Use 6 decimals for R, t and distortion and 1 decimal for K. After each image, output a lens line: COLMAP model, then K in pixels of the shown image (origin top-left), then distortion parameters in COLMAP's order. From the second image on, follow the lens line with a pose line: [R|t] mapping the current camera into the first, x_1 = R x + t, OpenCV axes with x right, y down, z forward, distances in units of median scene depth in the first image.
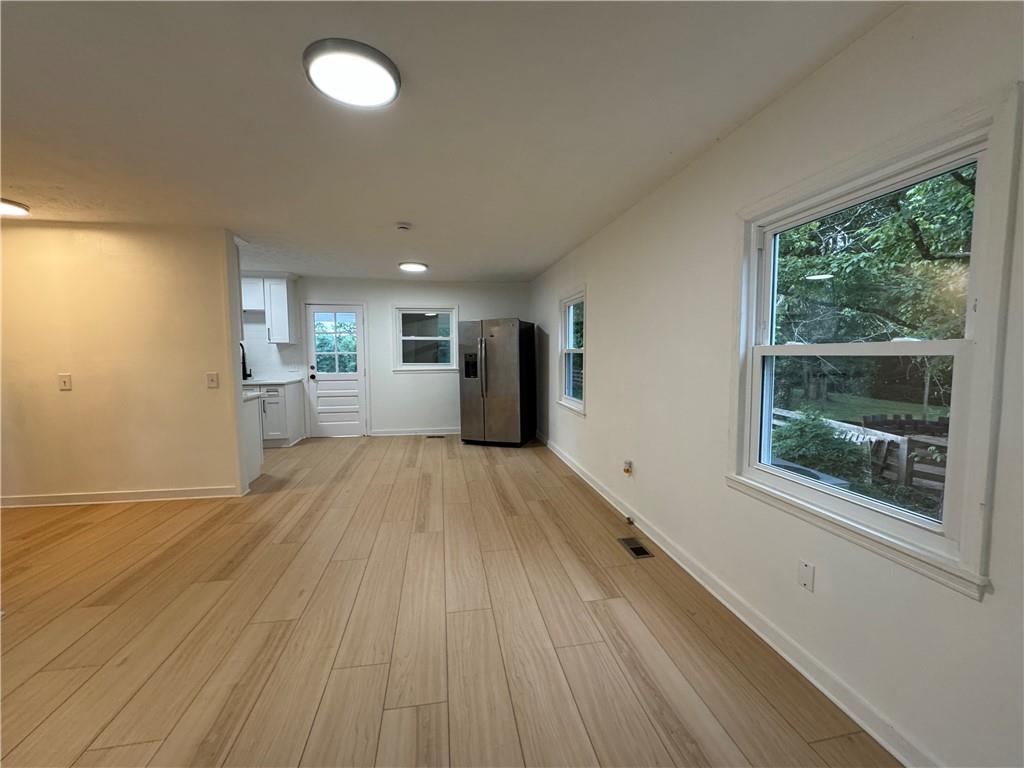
lens RADIAL K [[410.5, 0, 515.9], [0, 410.5, 379.1], [0, 0, 1]] dist [0.000610, -0.000229]
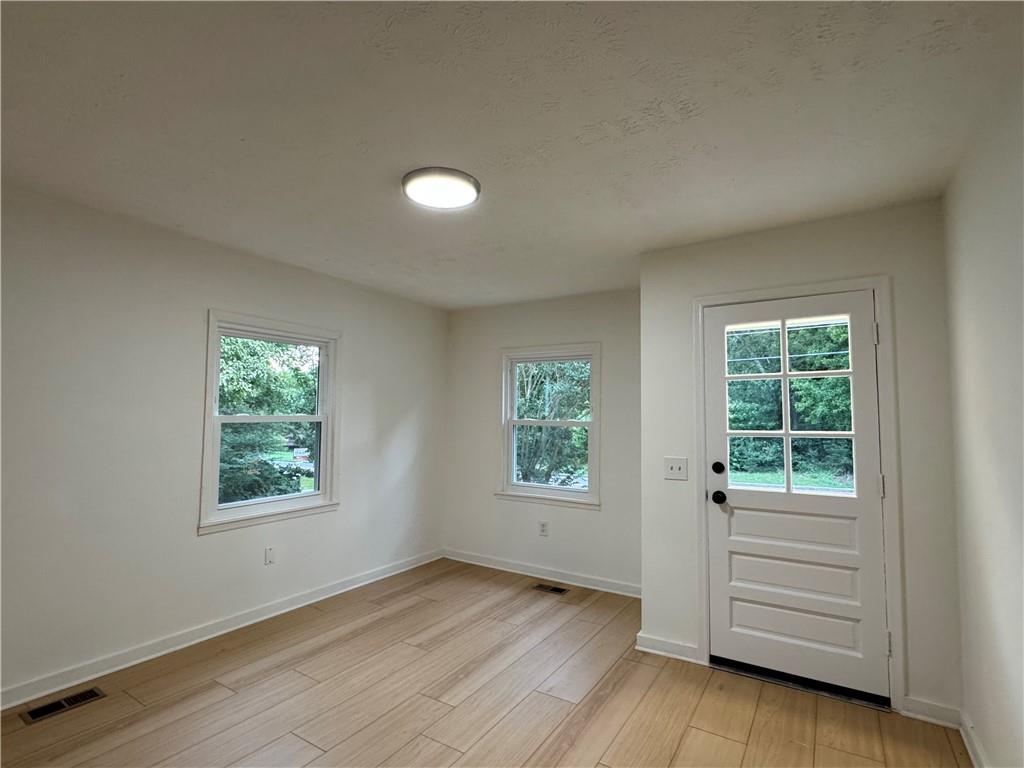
lens RADIAL K [[505.4, 0, 511.5], [0, 505.4, 386.0], [0, 0, 1]] dist [-0.001034, 0.000849]
pose [[-0.735218, 0.036502, 0.676847, -0.599277], [0.039743, 0.999152, -0.010712, -0.059851], [-0.676664, 0.019024, -0.736046, 0.783561]]
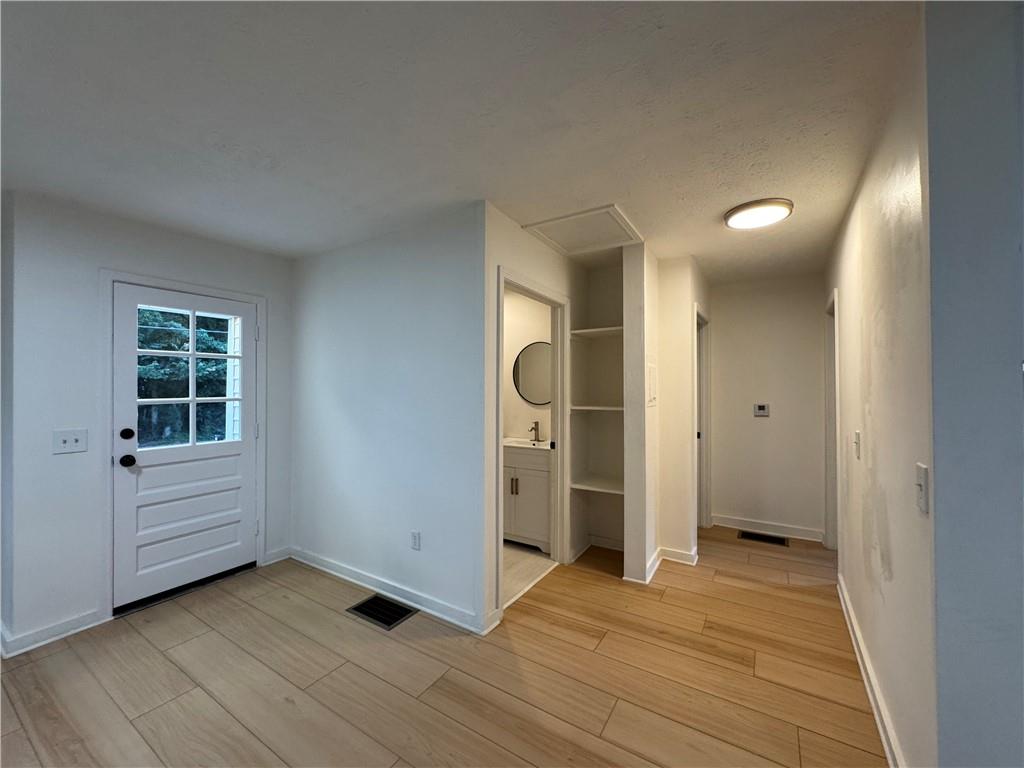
lens RADIAL K [[410.5, 0, 510.5], [0, 410.5, 386.0], [0, 0, 1]] dist [0.000610, -0.000229]
pose [[-0.678642, -0.005311, -0.734450, -0.261623], [-0.049787, 0.998006, 0.038787, -0.067190], [0.732780, 0.062889, -0.677553, 0.914652]]
